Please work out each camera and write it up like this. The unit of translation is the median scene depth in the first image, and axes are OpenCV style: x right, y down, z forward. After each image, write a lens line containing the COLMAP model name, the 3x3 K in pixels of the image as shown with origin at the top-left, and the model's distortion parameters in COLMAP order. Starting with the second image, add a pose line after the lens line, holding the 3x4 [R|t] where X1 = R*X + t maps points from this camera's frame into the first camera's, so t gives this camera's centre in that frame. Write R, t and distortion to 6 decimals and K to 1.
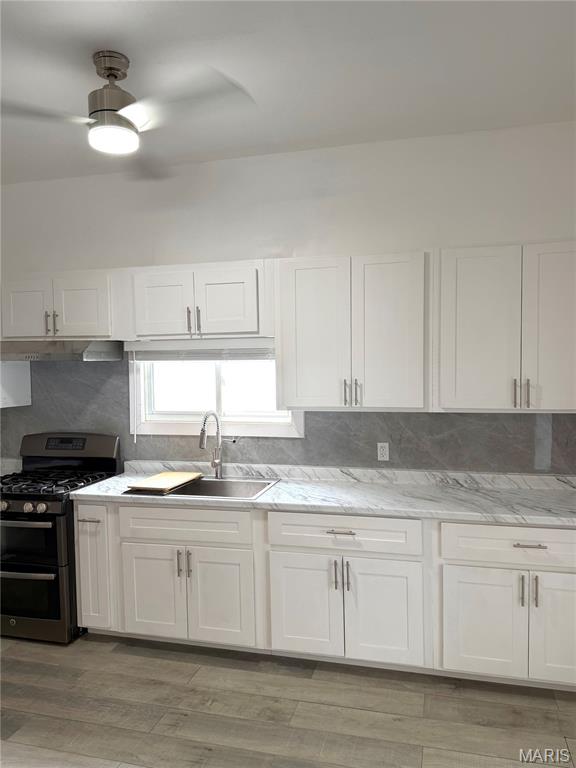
lens RADIAL K [[554.6, 0, 297.9], [0, 554.6, 385.2], [0, 0, 1]] dist [0.136241, -0.247189]
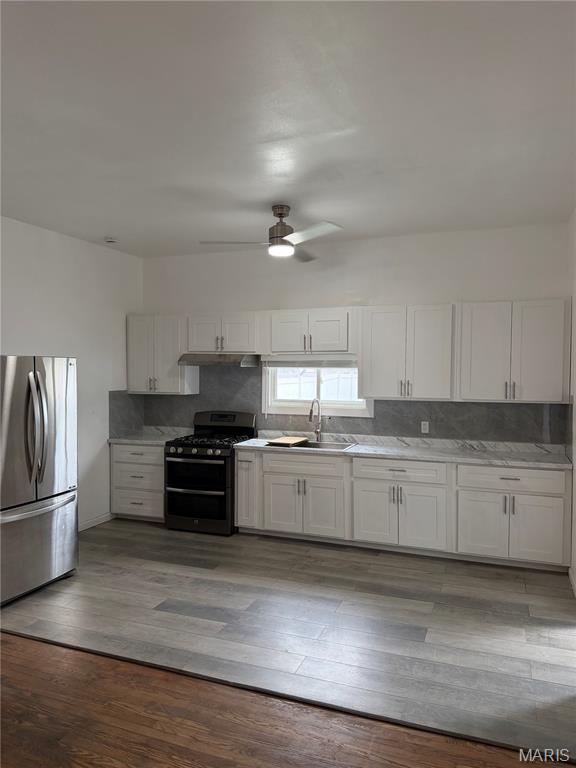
lens RADIAL K [[536.3, 0, 288.0], [0, 536.3, 384.0], [0, 0, 1]] dist [0.089978, -0.124592]
pose [[0.992971, 0.021262, -0.116430, -0.058806], [-0.023447, 0.999573, -0.017431, 0.033943], [0.116010, 0.020039, 0.993046, -0.583573]]
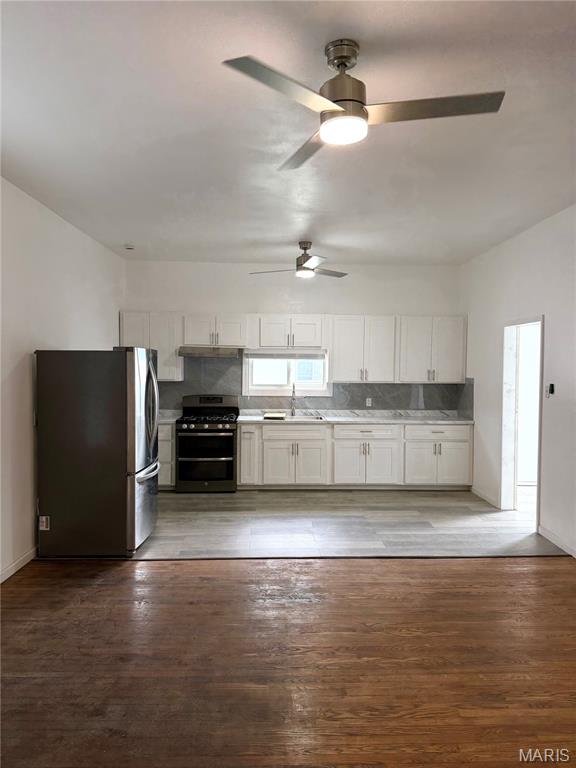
lens RADIAL K [[540.0, 0, 273.4], [0, 540.0, 377.0], [0, 0, 1]] dist [0.041826, -0.052614]
pose [[0.959163, 0.016010, 0.282401, -0.852208], [-0.010527, 0.999726, -0.020921, 0.070655], [-0.282659, 0.017094, 0.959068, -0.992229]]
